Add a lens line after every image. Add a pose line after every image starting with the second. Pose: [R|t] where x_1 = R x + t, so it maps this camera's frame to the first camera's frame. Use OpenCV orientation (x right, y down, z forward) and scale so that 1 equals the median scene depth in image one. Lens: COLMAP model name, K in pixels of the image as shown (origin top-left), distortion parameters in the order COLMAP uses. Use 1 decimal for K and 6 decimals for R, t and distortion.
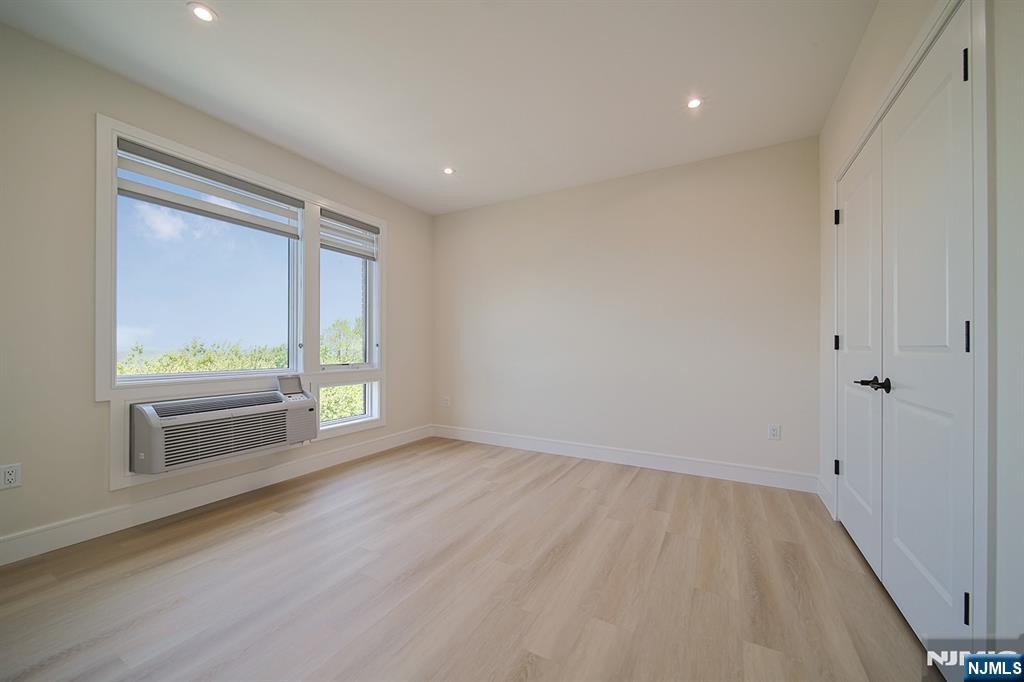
lens RADIAL K [[375.4, 0, 513.1], [0, 375.4, 336.8], [0, 0, 1]] dist [-0.000226, -0.000121]
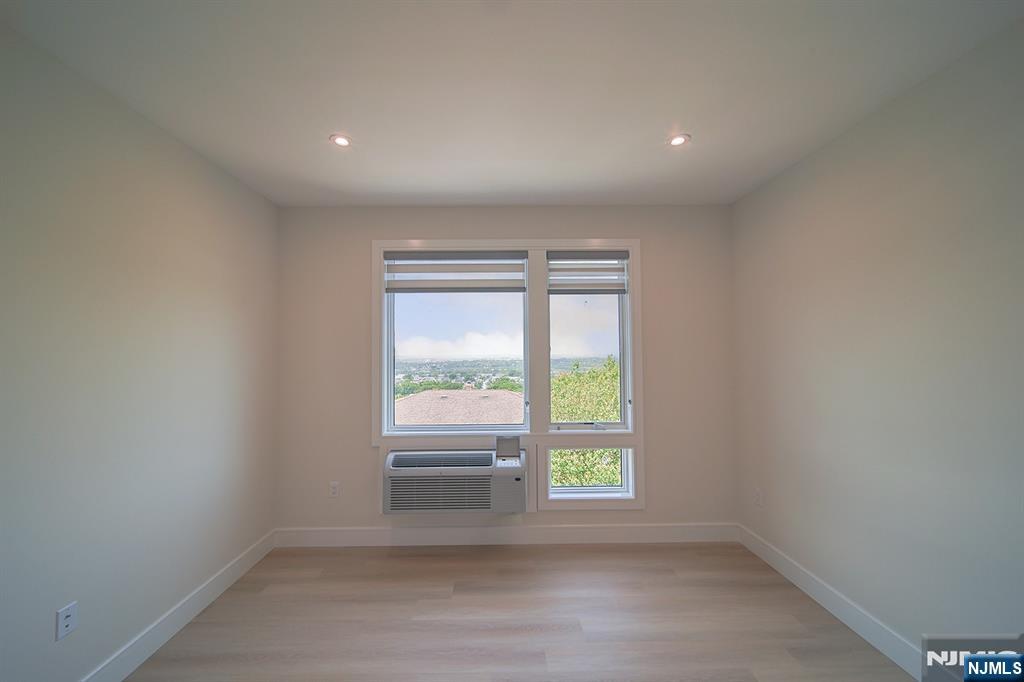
lens RADIAL K [[375.4, 0, 513.1], [0, 375.4, 336.8], [0, 0, 1]] dist [-0.000226, -0.000121]
pose [[0.497819, -0.038880, -0.866409, 0.230727], [0.025077, 0.999222, -0.030431, -0.110501], [0.866918, -0.006578, 0.498407, 0.475418]]
